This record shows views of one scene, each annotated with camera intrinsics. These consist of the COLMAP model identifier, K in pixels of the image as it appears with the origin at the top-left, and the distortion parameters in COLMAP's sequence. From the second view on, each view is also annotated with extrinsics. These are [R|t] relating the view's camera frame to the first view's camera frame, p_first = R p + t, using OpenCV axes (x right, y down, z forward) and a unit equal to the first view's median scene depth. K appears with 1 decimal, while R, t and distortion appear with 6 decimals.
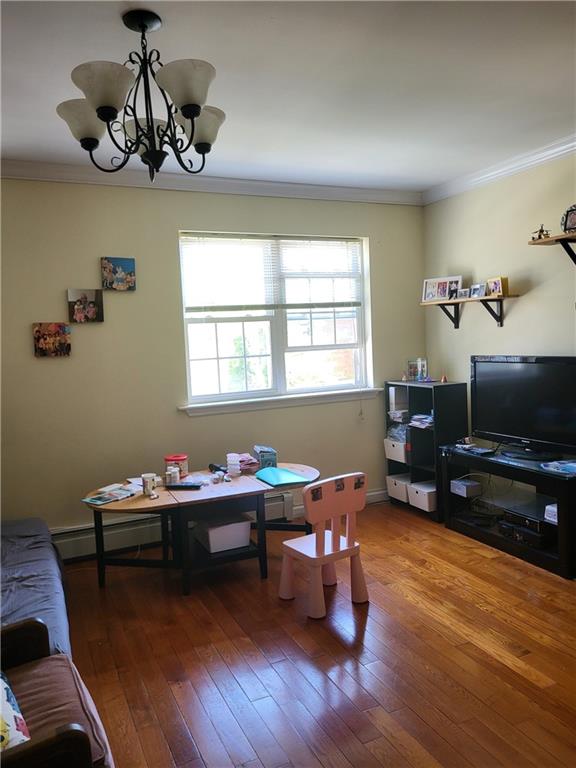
lens RADIAL K [[579.0, 0, 287.3], [0, 579.0, 384.4], [0, 0, 1]] dist [0.024988, -0.026960]
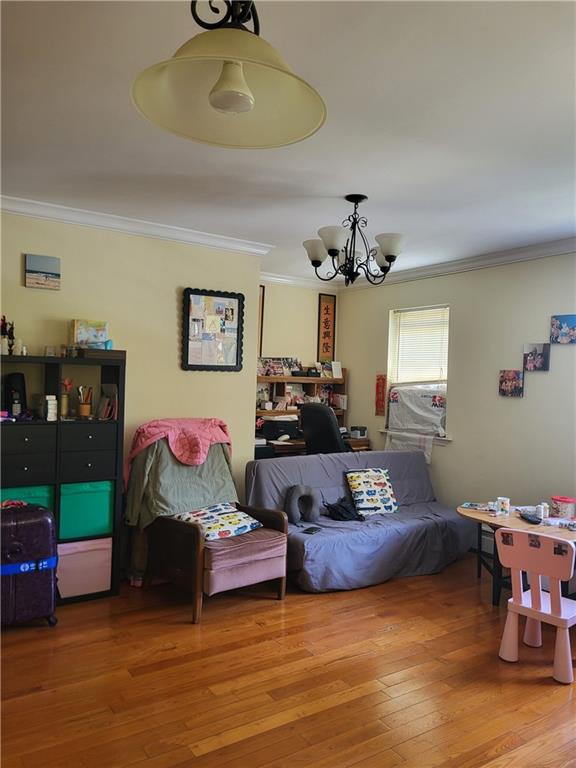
lens RADIAL K [[579.0, 0, 287.0], [0, 579.0, 384.4], [0, 0, 1]] dist [0.024988, -0.026960]
pose [[0.151786, 0.053093, -0.986986, 0.774926], [-0.115660, 0.992650, 0.035610, -0.062005], [0.981623, 0.108749, 0.156811, 0.307811]]
